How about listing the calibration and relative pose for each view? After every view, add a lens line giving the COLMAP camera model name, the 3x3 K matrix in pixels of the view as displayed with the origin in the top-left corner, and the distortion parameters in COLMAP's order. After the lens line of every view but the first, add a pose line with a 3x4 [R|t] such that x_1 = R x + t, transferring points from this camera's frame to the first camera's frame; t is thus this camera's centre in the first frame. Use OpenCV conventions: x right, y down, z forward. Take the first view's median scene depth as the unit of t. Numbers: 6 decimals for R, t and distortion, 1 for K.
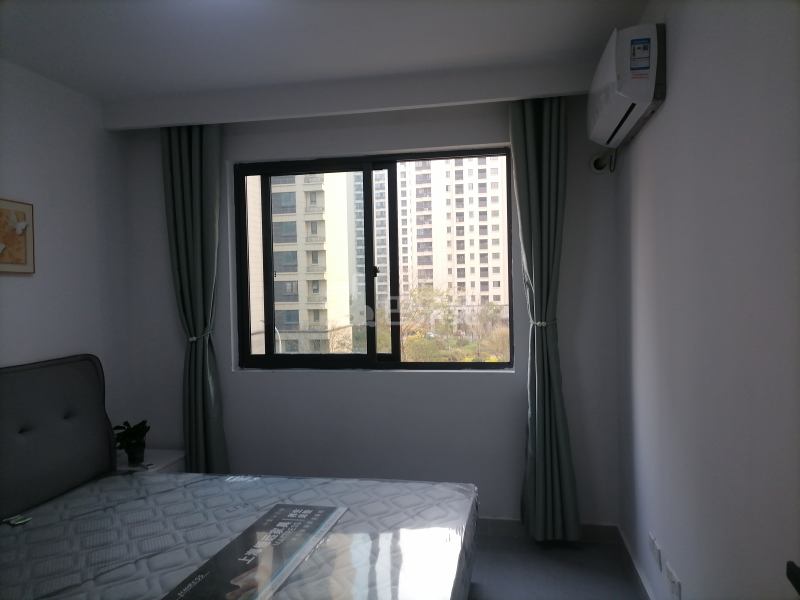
lens RADIAL K [[599.7, 0, 400.0], [0, 599.7, 300.0], [0, 0, 1]] dist [0.027371, -0.007452]
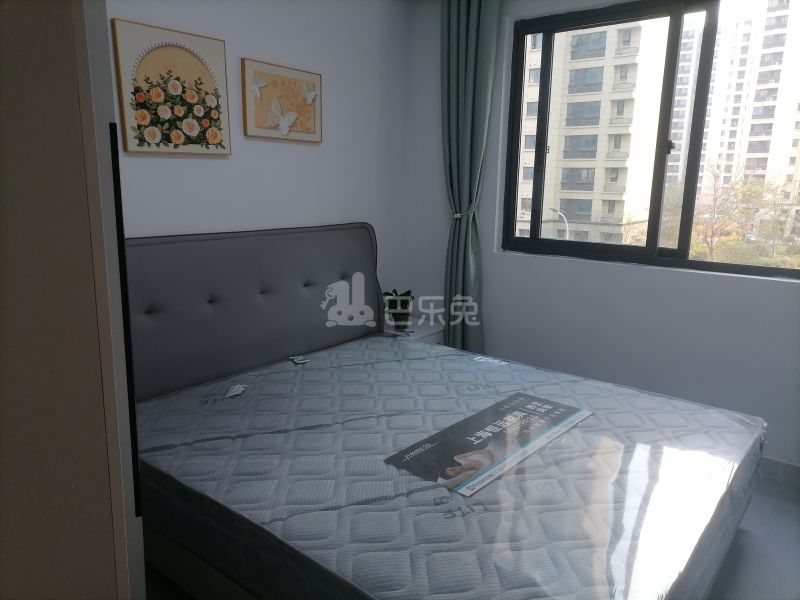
lens RADIAL K [[601.6, 0, 400.0], [0, 601.6, 300.0], [0, 0, 1]] dist [0.042601, -0.005648]
pose [[0.888081, 0.130051, -0.440907, 0.029112], [-0.047345, 0.979922, 0.193676, 0.016030], [0.457242, -0.151125, 0.876408, 0.083880]]
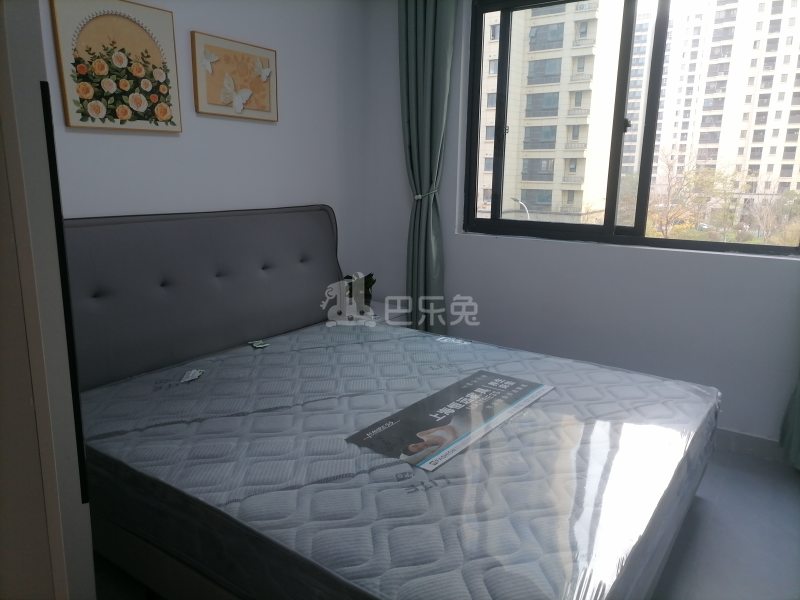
lens RADIAL K [[601.6, 0, 400.0], [0, 601.6, 300.0], [0, 0, 1]] dist [0.042601, -0.005648]
pose [[0.914499, 0.121665, -0.385861, 0.030100], [-0.044056, 0.977989, 0.203955, 0.036007], [0.402182, -0.169517, 0.899730, 0.095012]]
